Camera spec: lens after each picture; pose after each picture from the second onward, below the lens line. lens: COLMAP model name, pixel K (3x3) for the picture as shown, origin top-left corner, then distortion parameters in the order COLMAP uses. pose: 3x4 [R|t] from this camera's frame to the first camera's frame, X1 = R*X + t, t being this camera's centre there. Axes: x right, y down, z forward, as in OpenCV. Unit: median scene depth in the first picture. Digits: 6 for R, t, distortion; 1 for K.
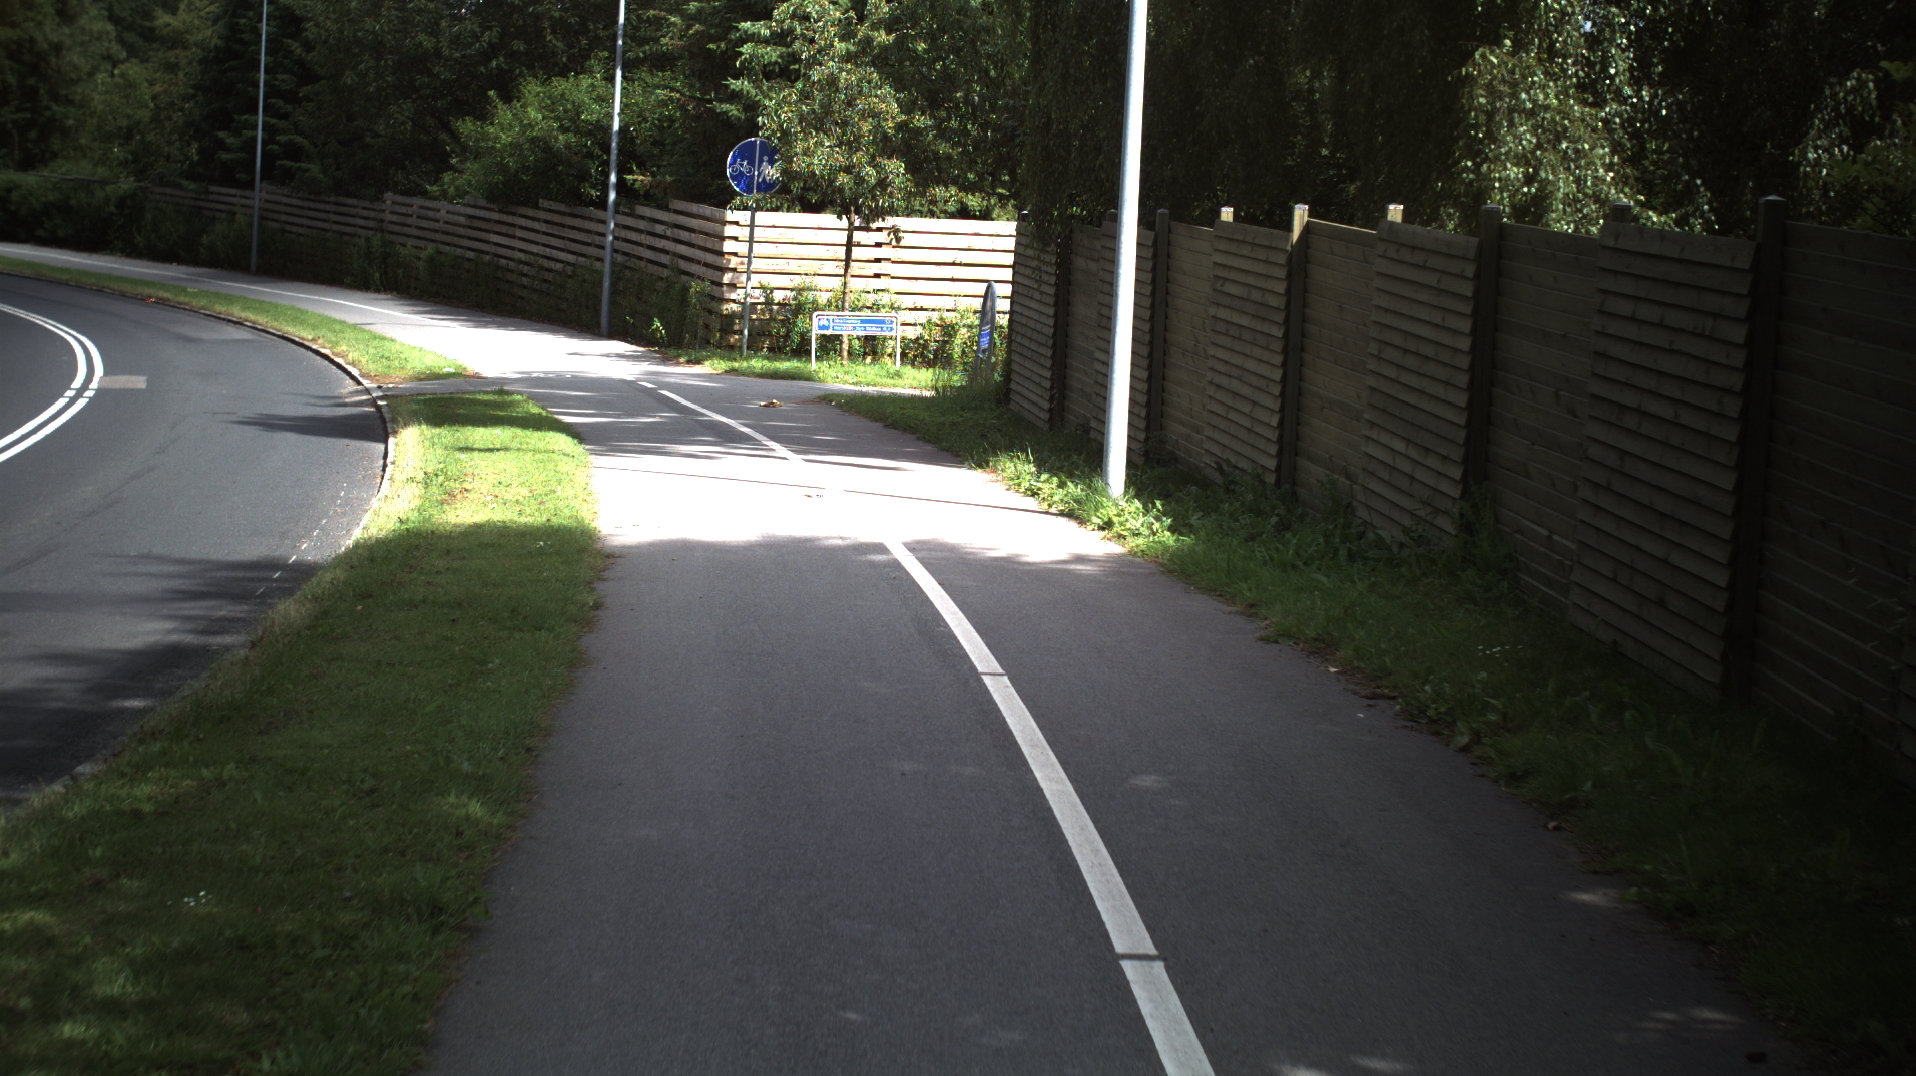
lens RADIAL K [[3333.7, 0, 957.6], [0, 3333.7, 544.5], [0, 0, 1]] dist [-0.254502, 0.000000]
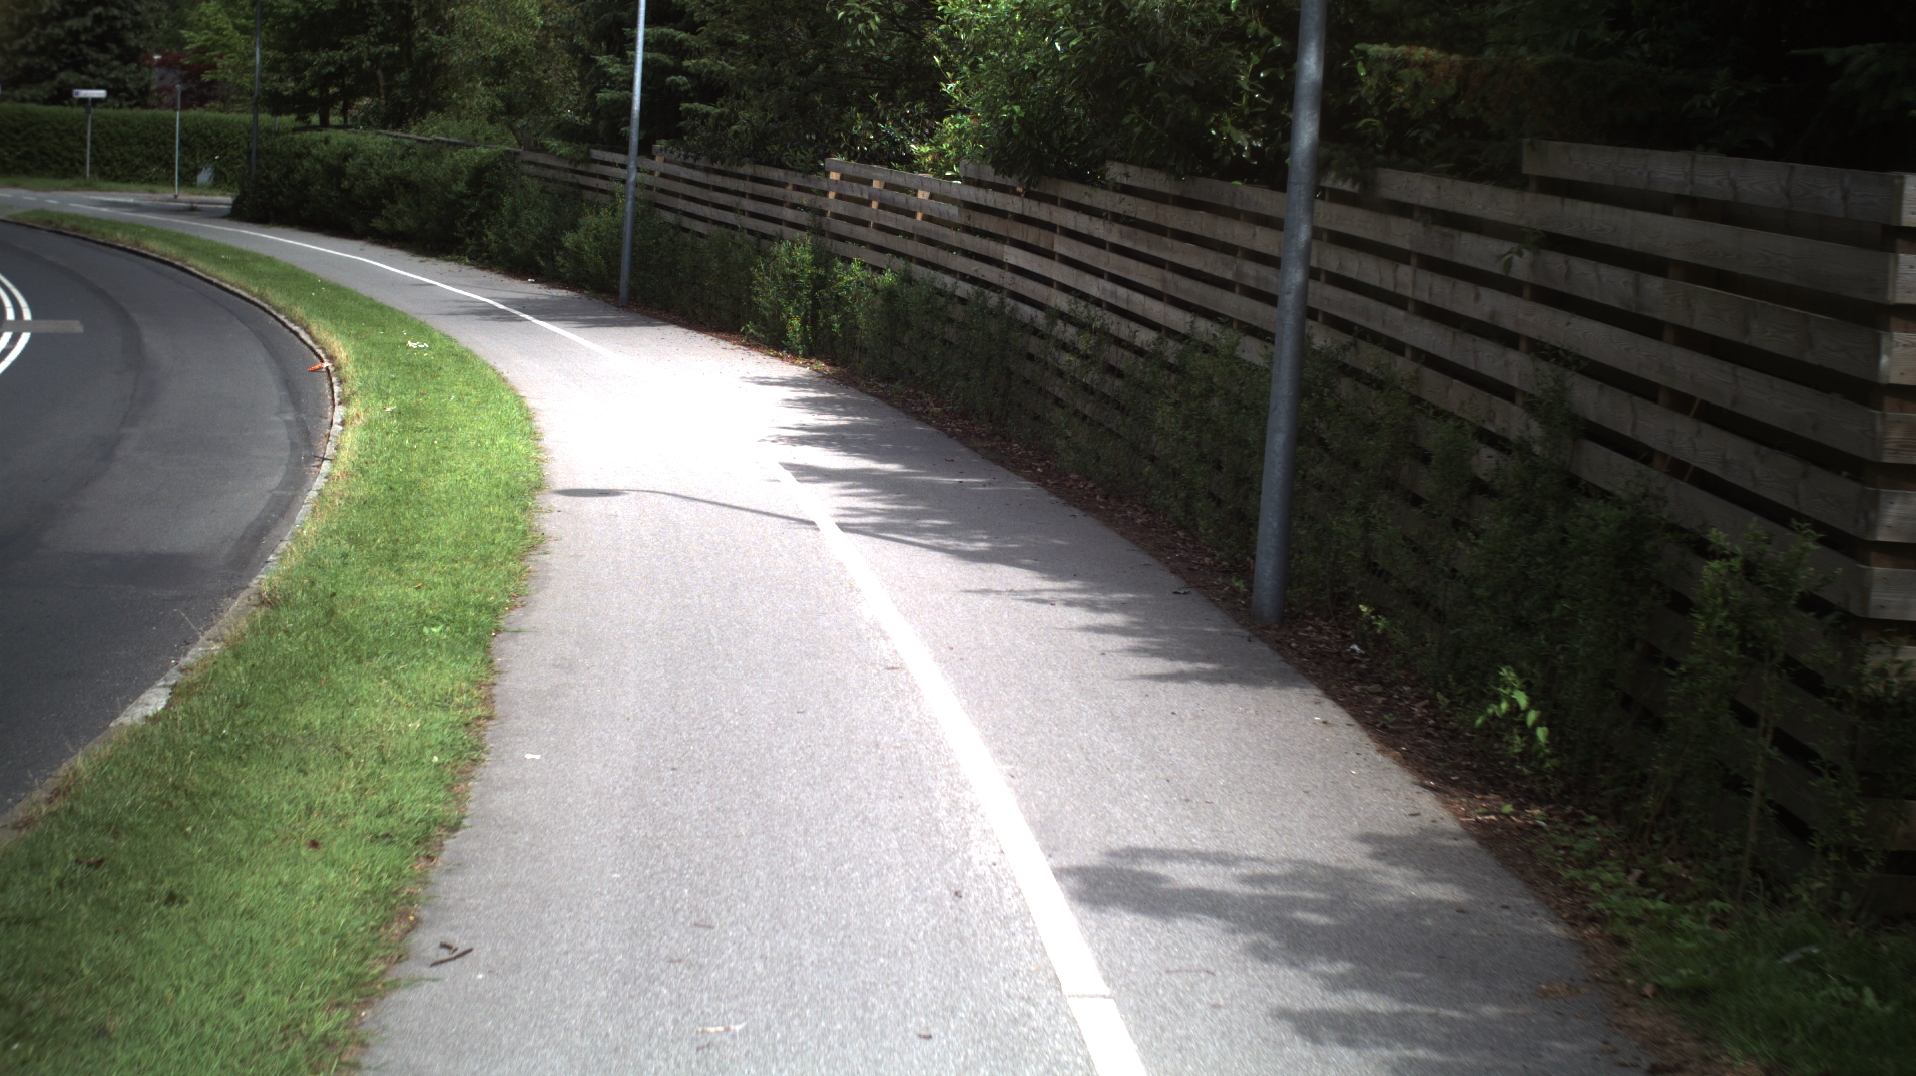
lens RADIAL K [[3333.7, 0, 945.1], [0, 3333.7, 539.6], [0, 0, 1]] dist [-0.254502, 0.000000]
pose [[0.980047, 0.032896, -0.196026, -0.076321], [-0.033558, 0.999437, -0.000054, -0.067730], [0.195914, 0.006631, 0.980599, 0.703358]]
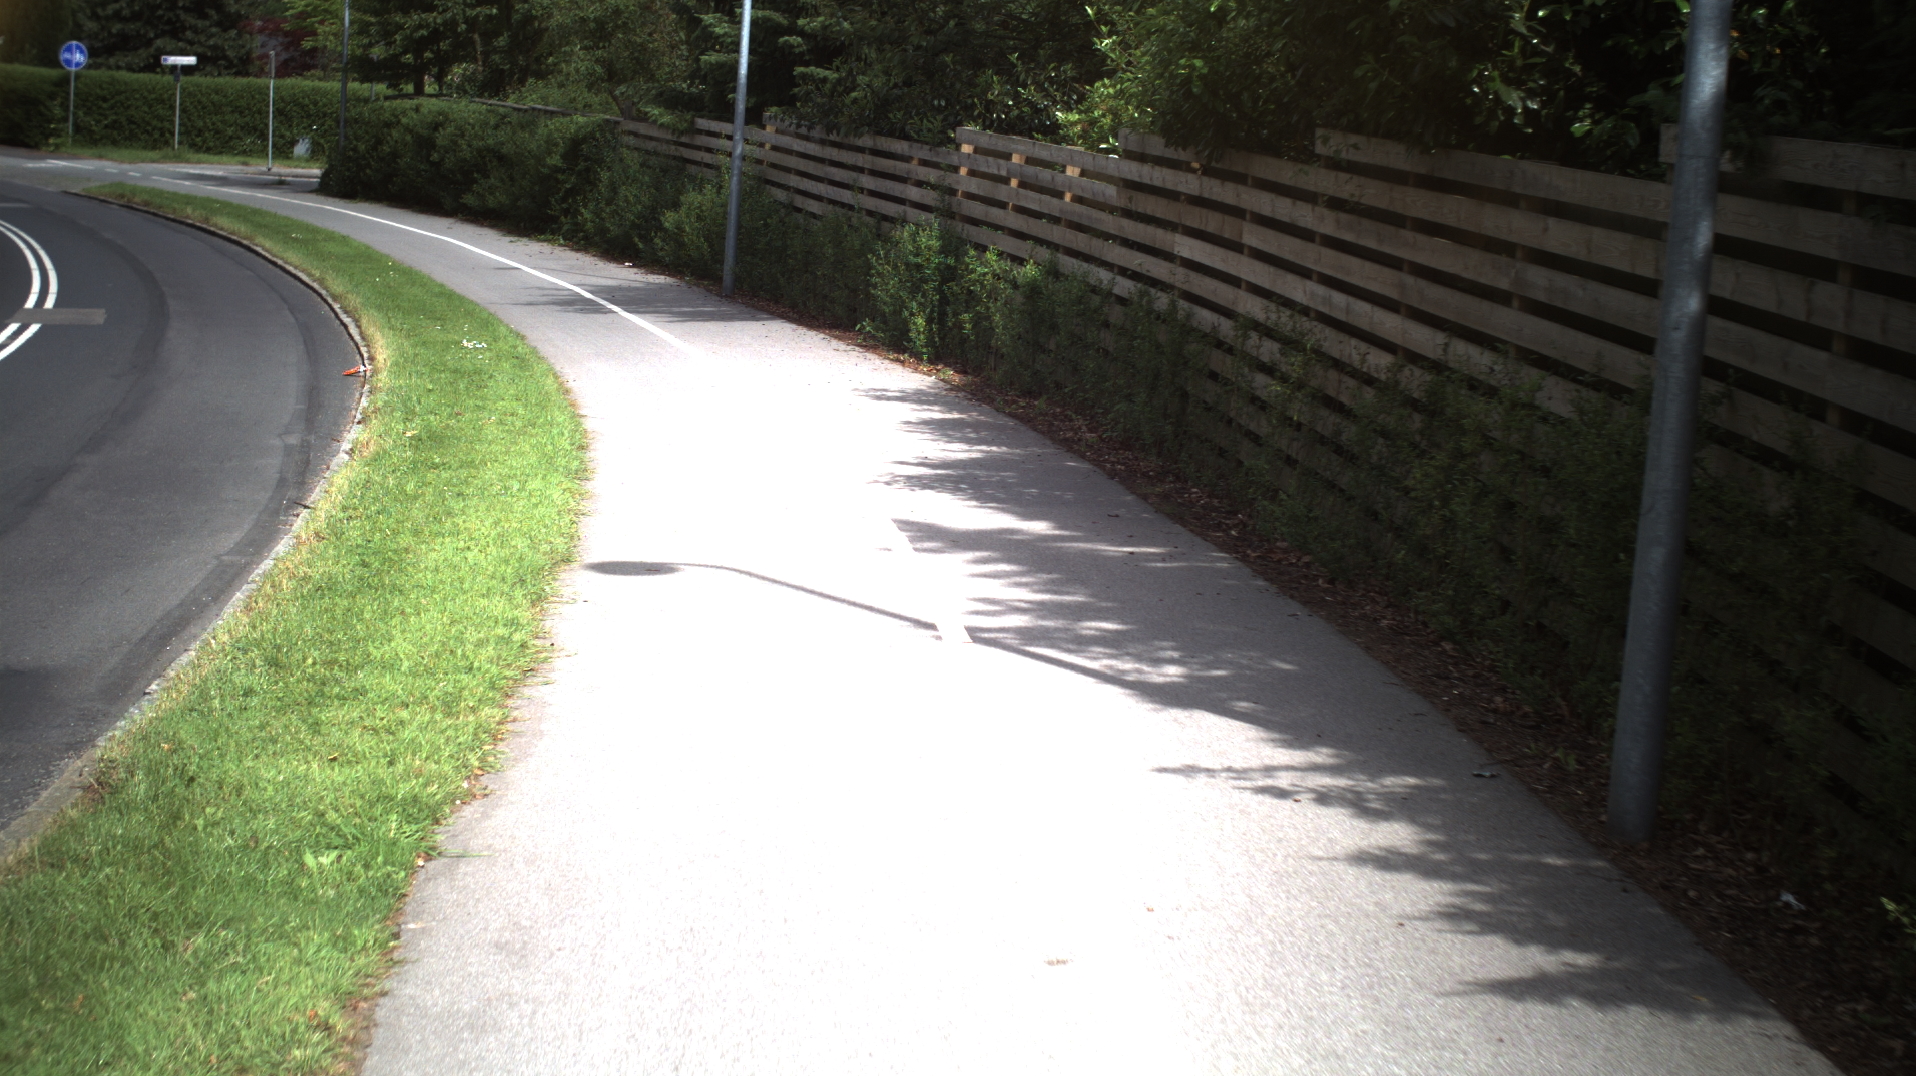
lens RADIAL K [[3333.7, 0, 951.6], [0, 3333.7, 546.4], [0, 0, 1]] dist [-0.254502, 0.000000]
pose [[0.971828, 0.043497, -0.231644, -0.099963], [-0.042330, 0.999054, 0.010008, -0.077909], [0.231860, 0.000079, 0.972749, 0.802407]]
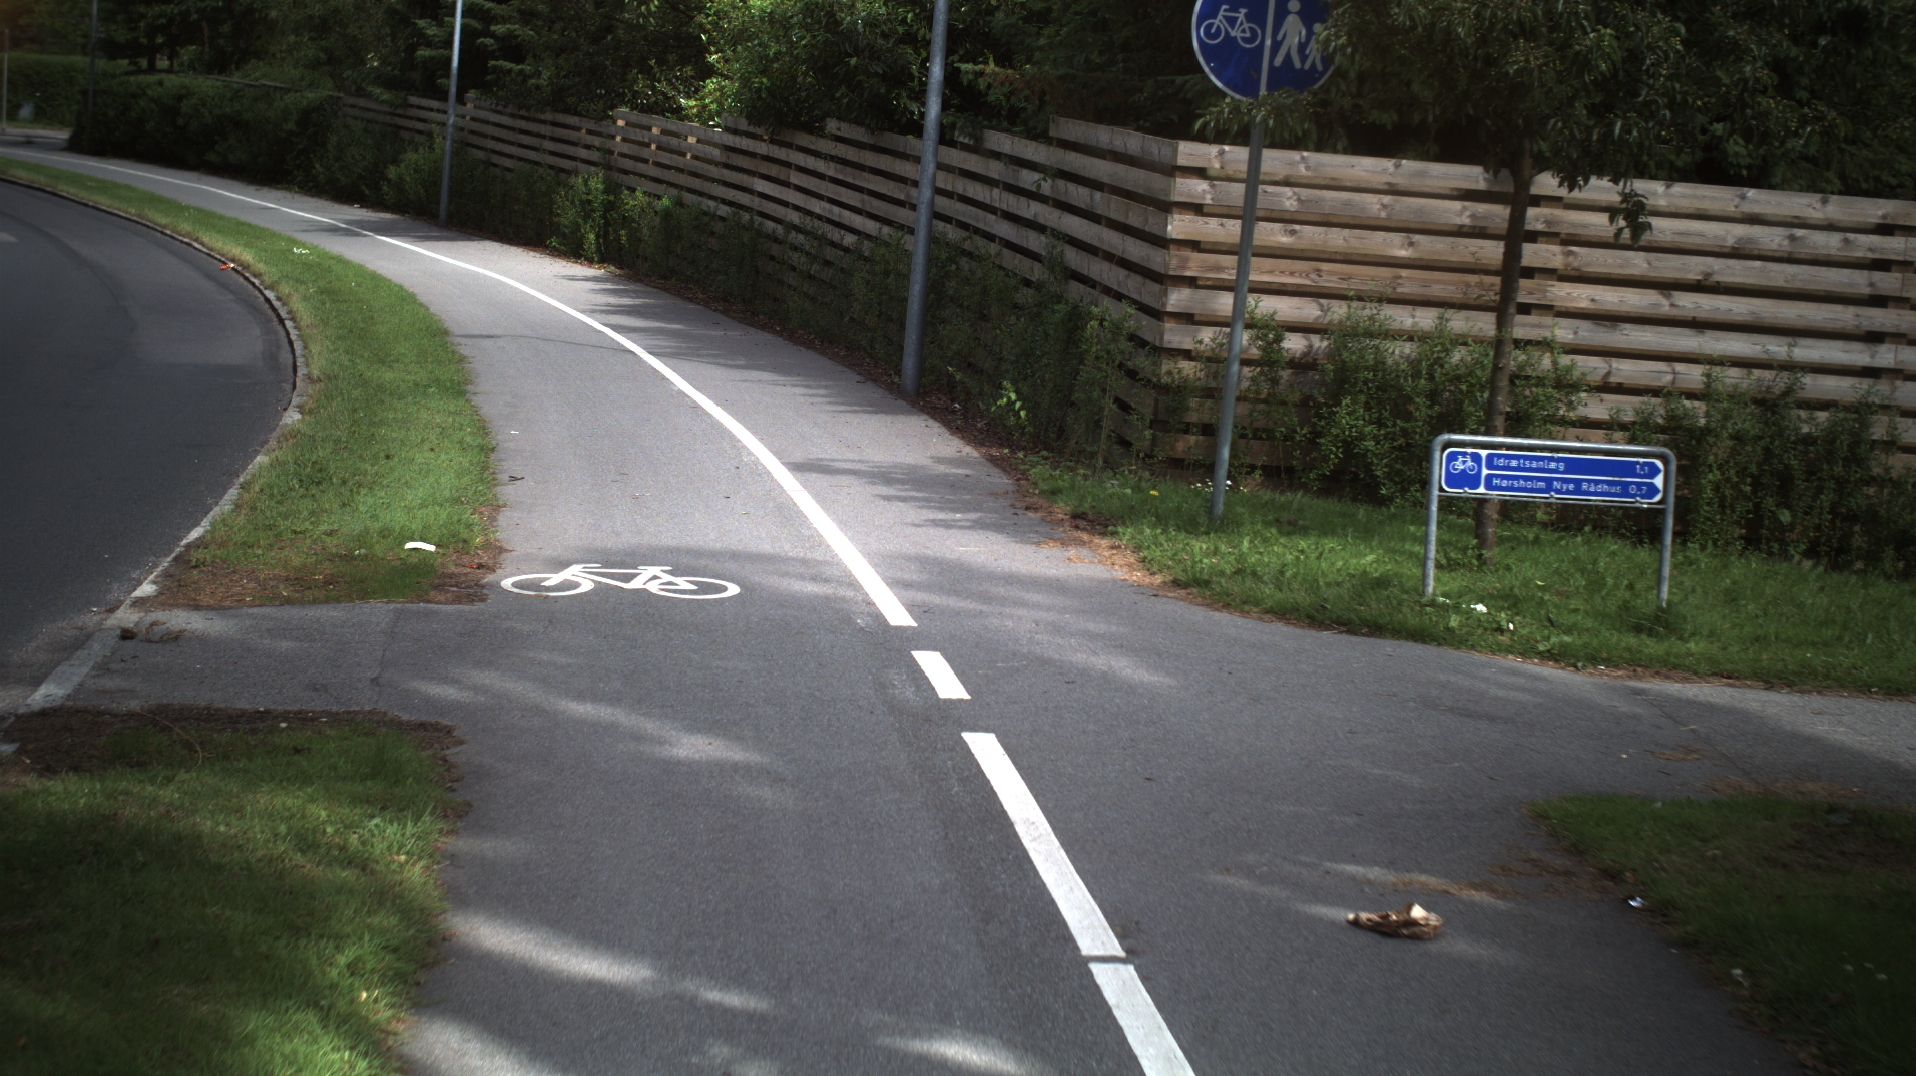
lens RADIAL K [[3333.7, 0, 956.6], [0, 3333.7, 523.6], [0, 0, 1]] dist [-0.254502, 0.000000]
pose [[0.992482, 0.041431, -0.115161, -0.041150], [-0.040540, 0.999127, 0.010065, -0.048129], [0.115478, -0.005321, 0.993296, 0.504587]]
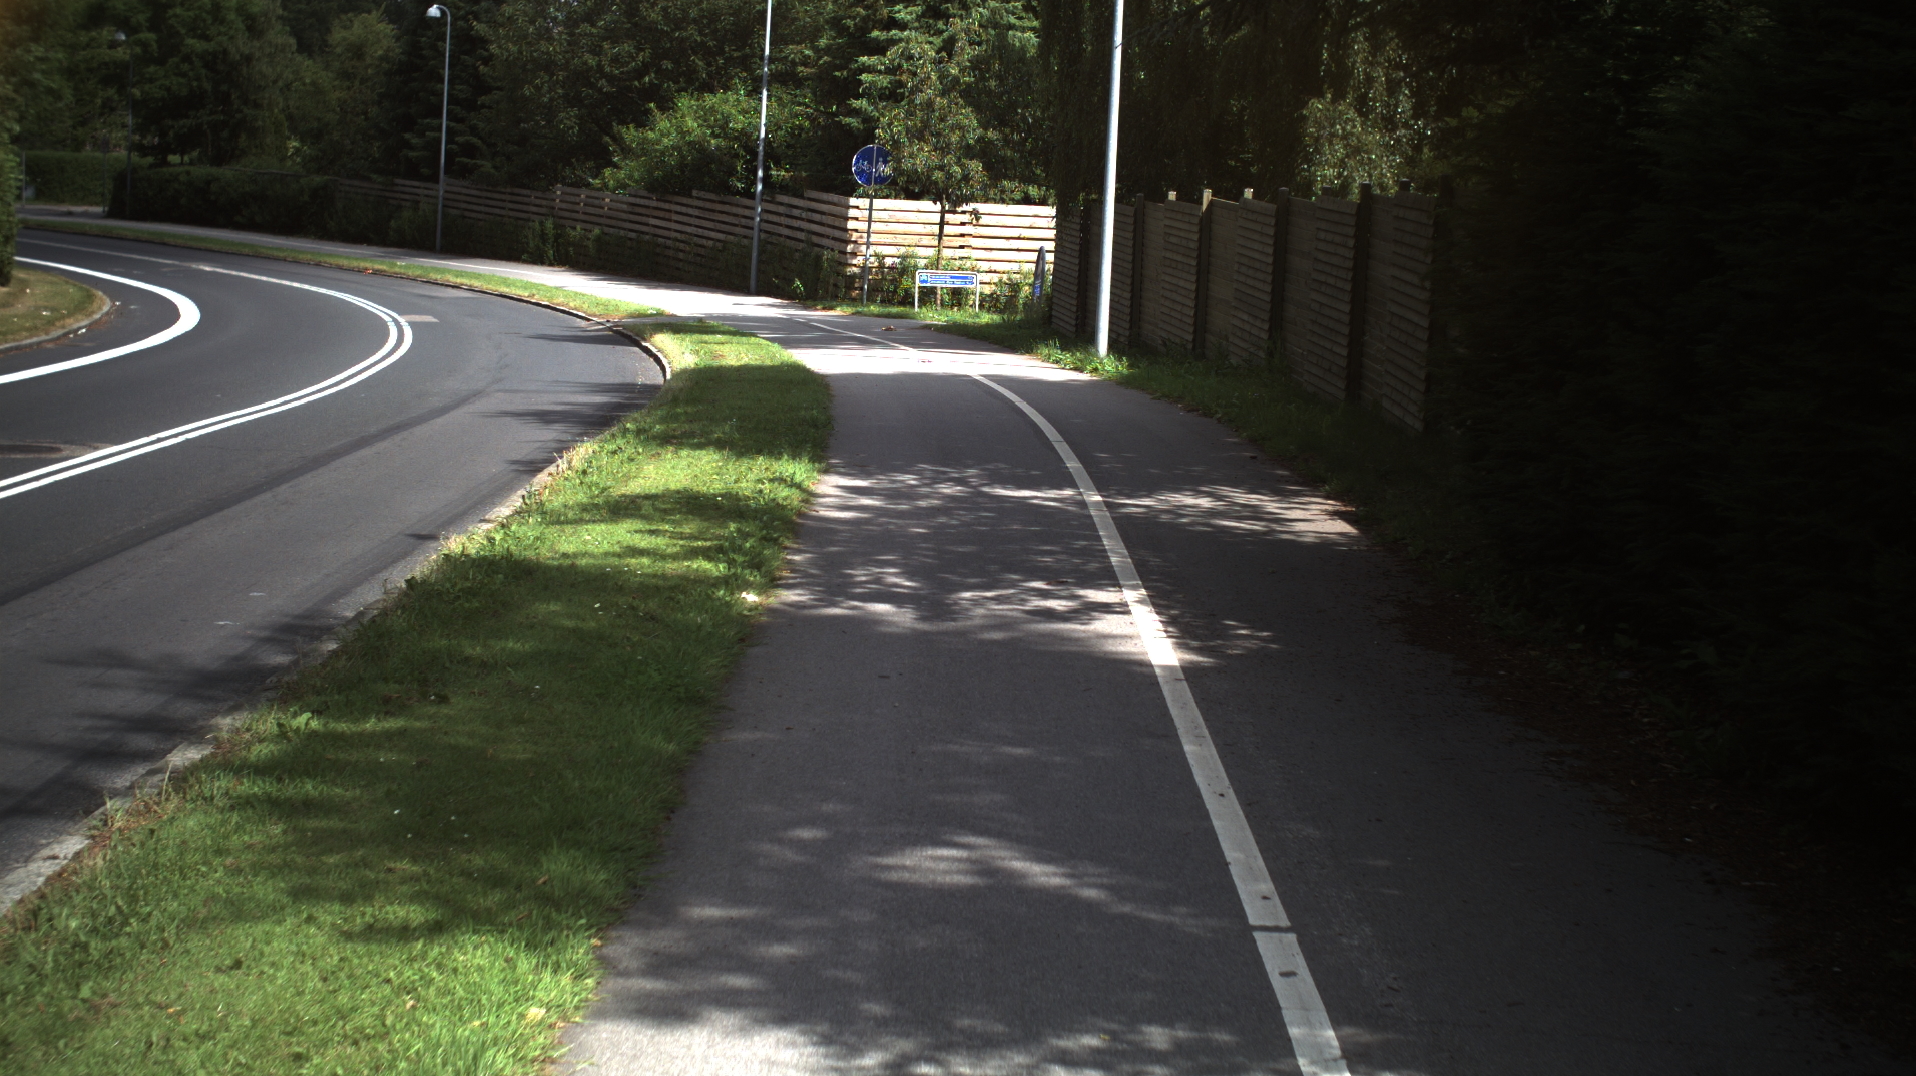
lens RADIAL K [[3333.7, 0, 955.3], [0, 3333.7, 537.7], [0, 0, 1]] dist [-0.254502, 0.000000]
pose [[0.999692, 0.003324, -0.024575, 0.005749], [-0.003345, 0.999994, -0.000831, 0.033246], [0.024573, 0.000913, 0.999698, -0.301313]]
